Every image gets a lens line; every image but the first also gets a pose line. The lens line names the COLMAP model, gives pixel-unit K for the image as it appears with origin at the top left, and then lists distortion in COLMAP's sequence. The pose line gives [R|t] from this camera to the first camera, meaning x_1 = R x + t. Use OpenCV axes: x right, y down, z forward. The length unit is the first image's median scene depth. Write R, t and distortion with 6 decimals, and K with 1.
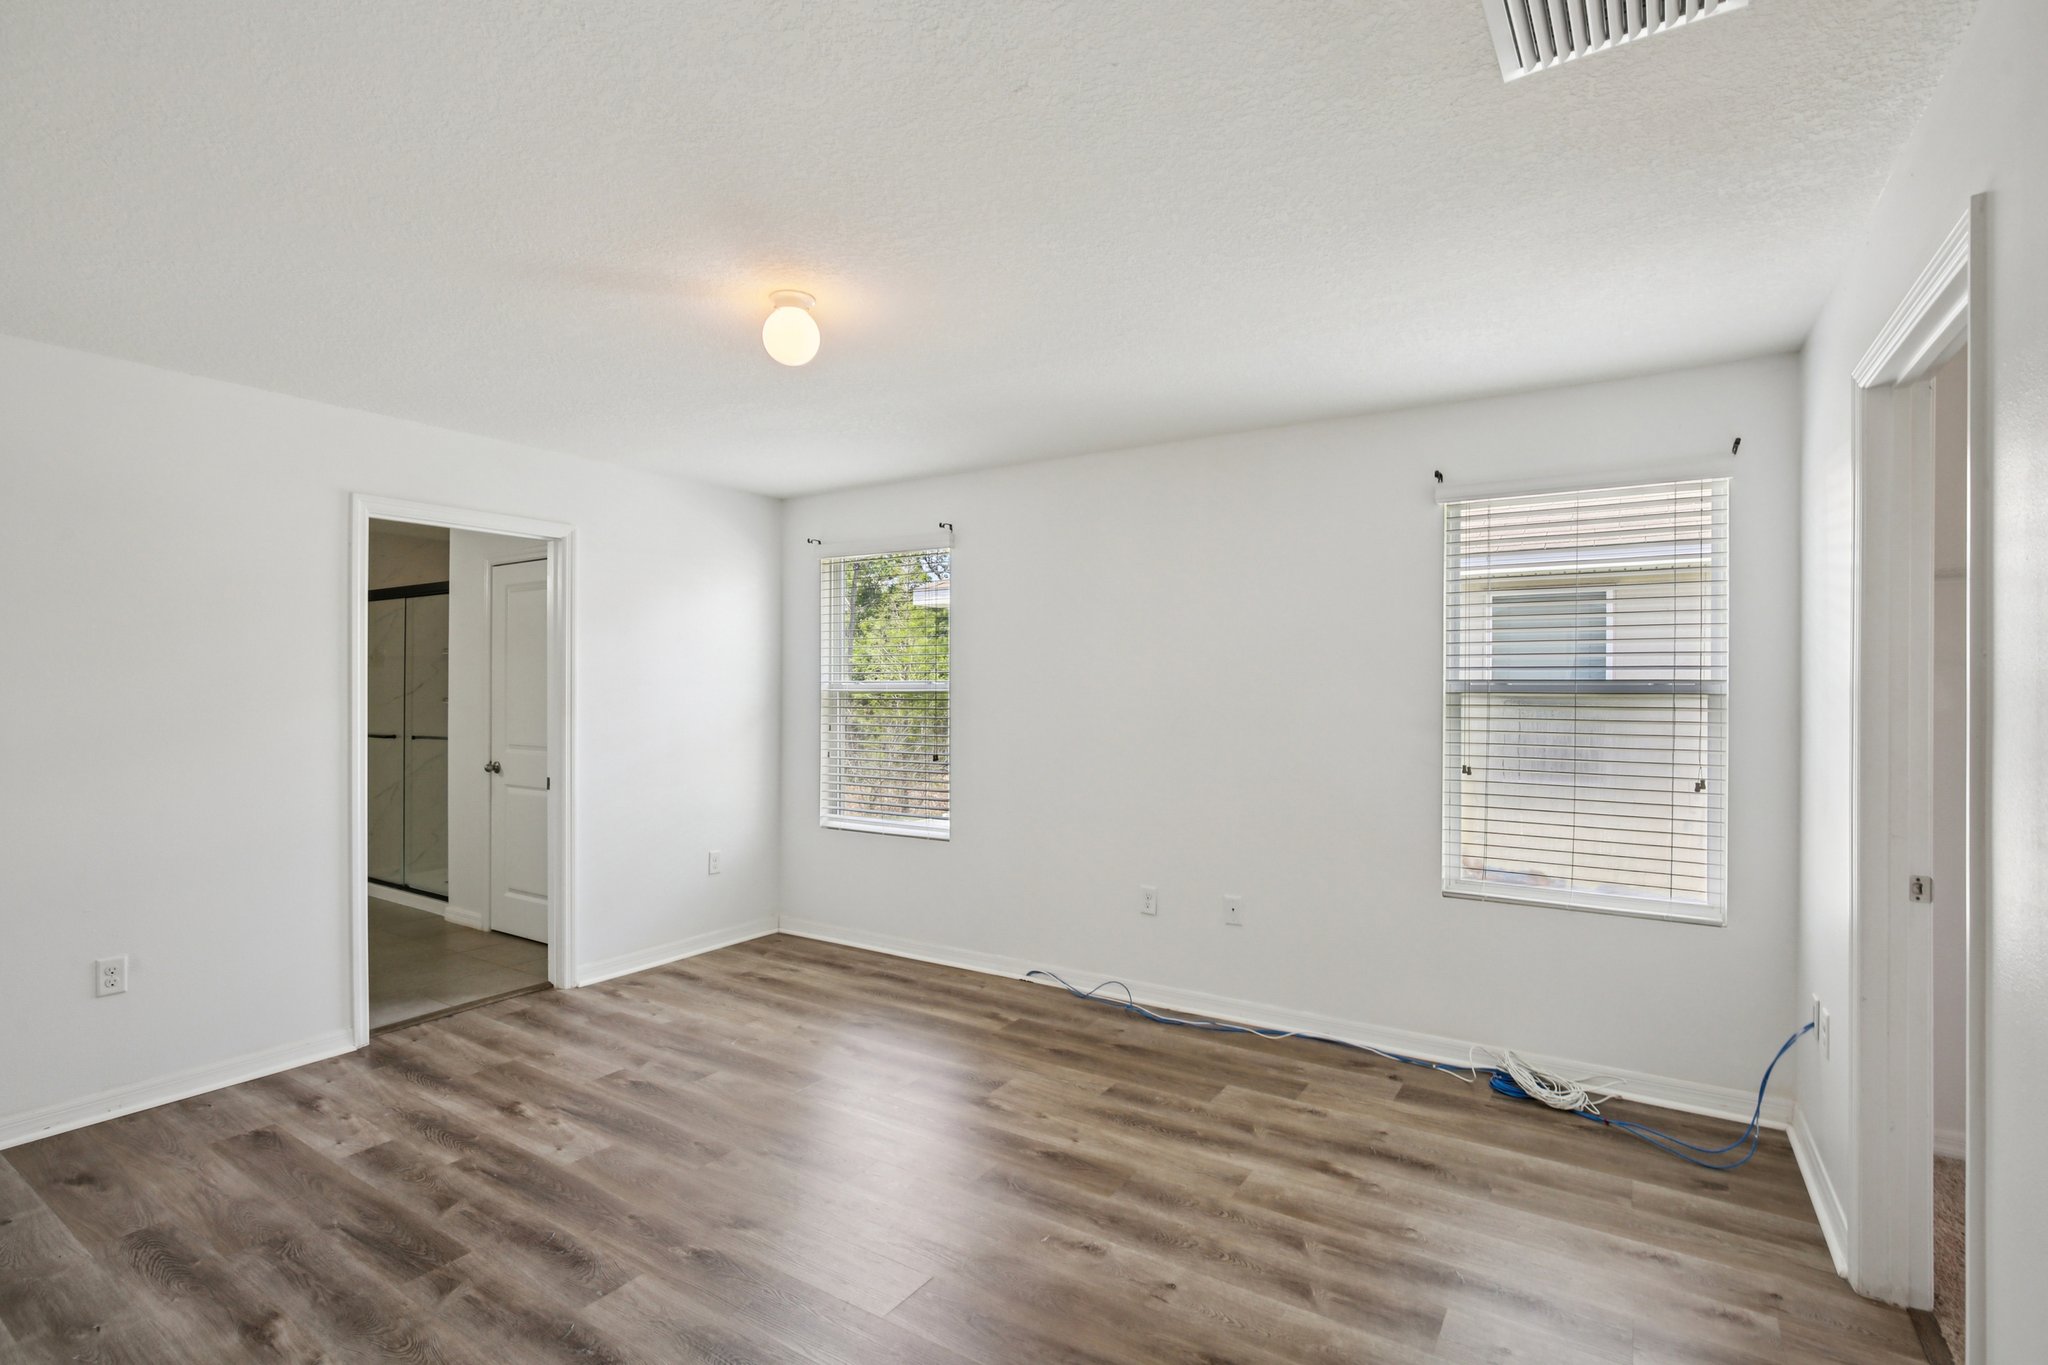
lens RADIAL K [[965.9, 0, 1015.8], [0, 965.9, 673.3], [0, 0, 1]] dist [-0.025340, -0.000353]
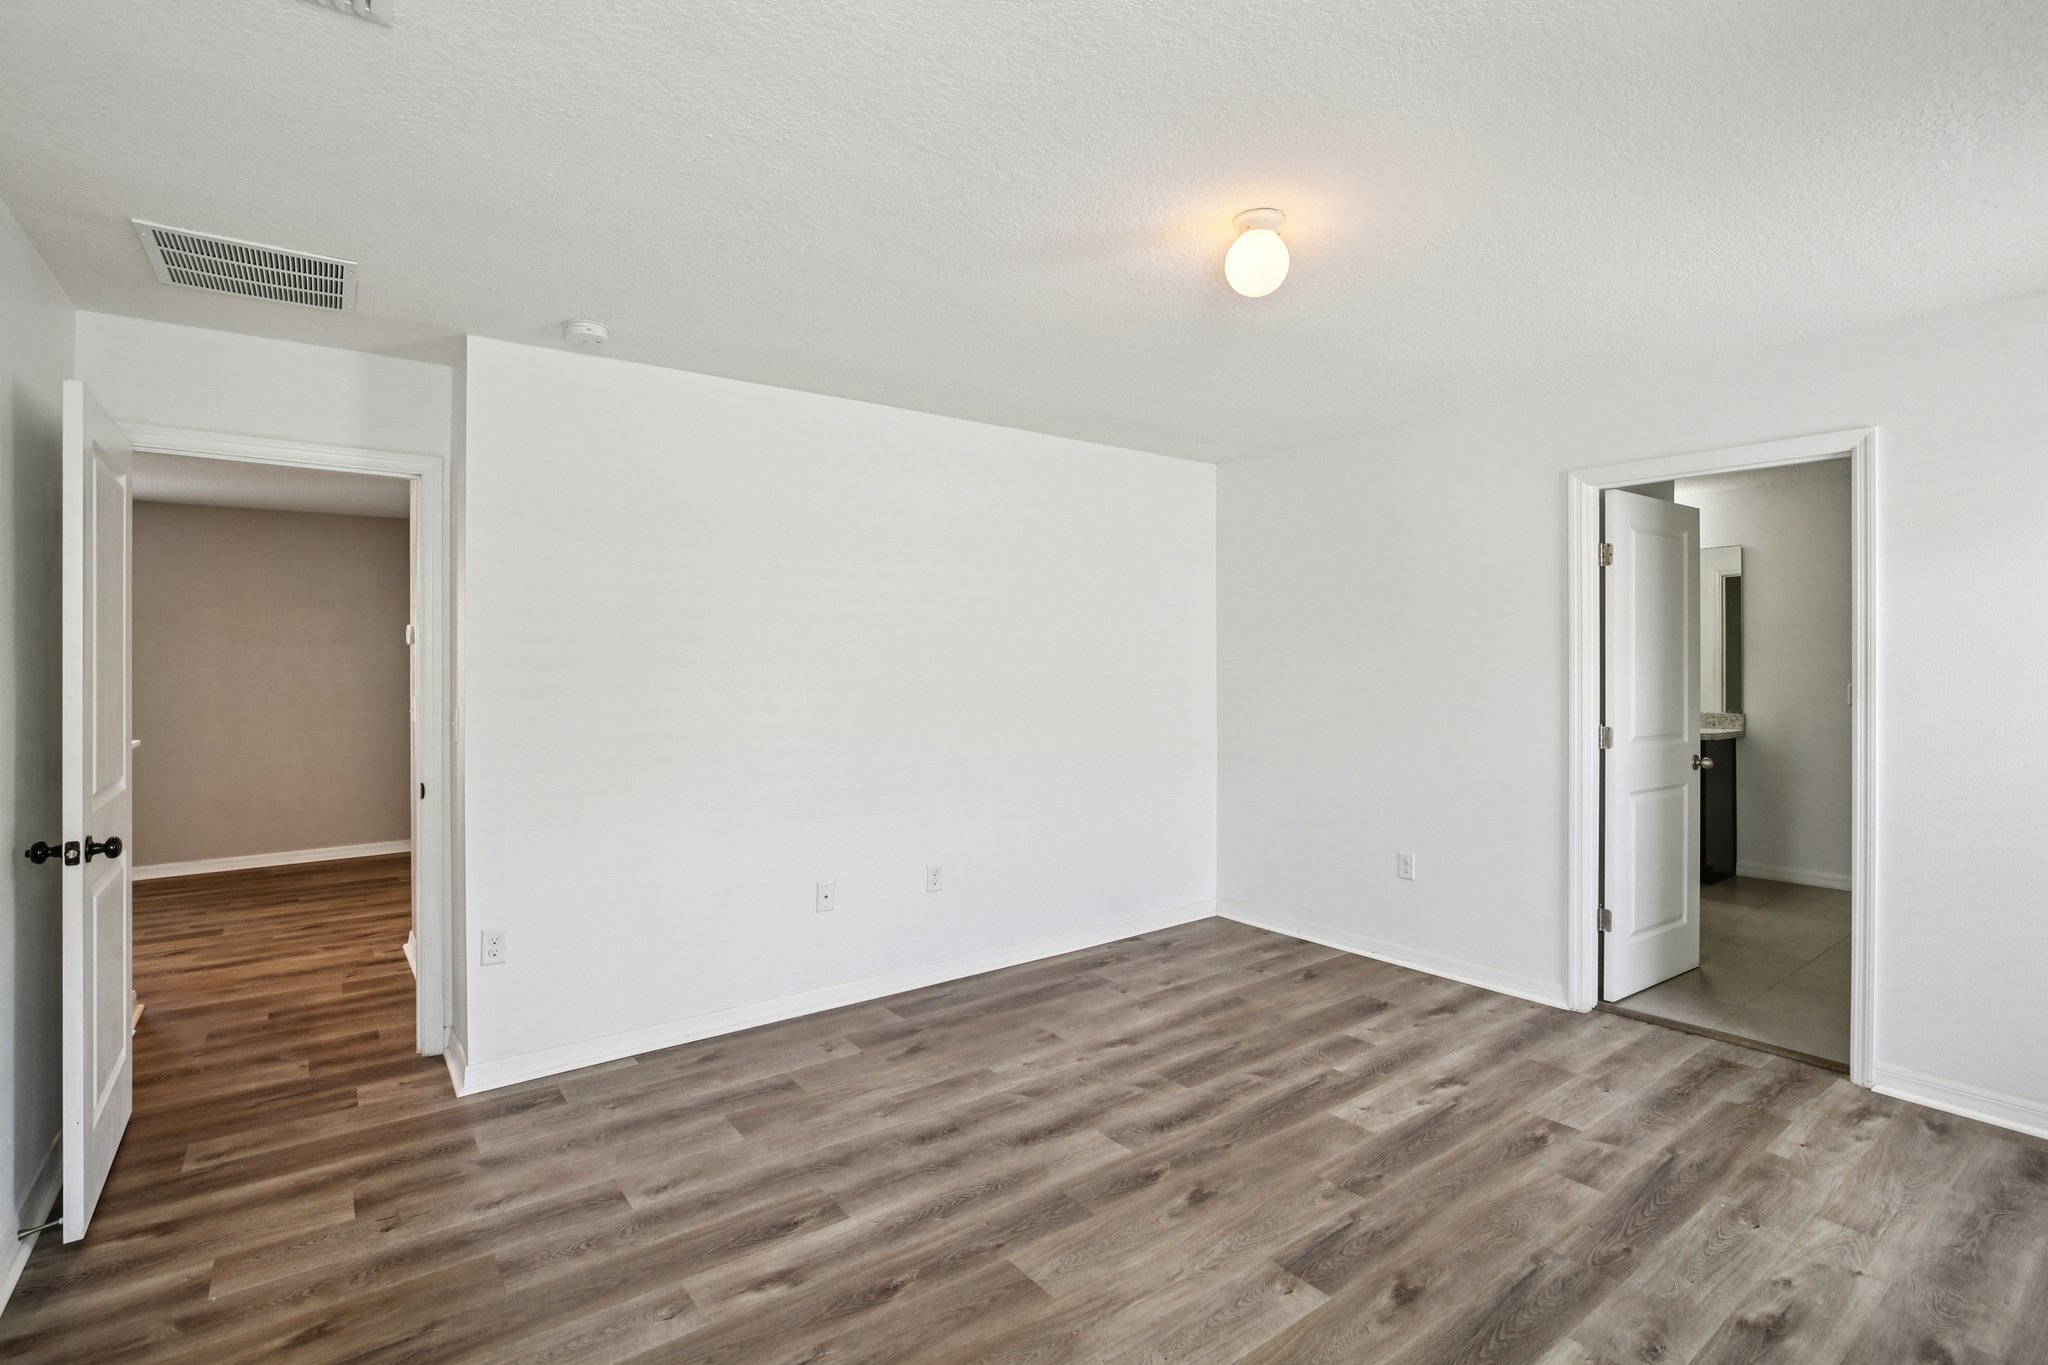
lens RADIAL K [[965.9, 0, 1023.6], [0, 965.9, 672.4], [0, 0, 1]] dist [-0.025340, -0.000353]
pose [[-0.334816, 0.012554, -0.942200, 0.552472], [0.009447, 0.999906, 0.009965, 0.014979], [0.942236, -0.005564, -0.334903, 0.914303]]
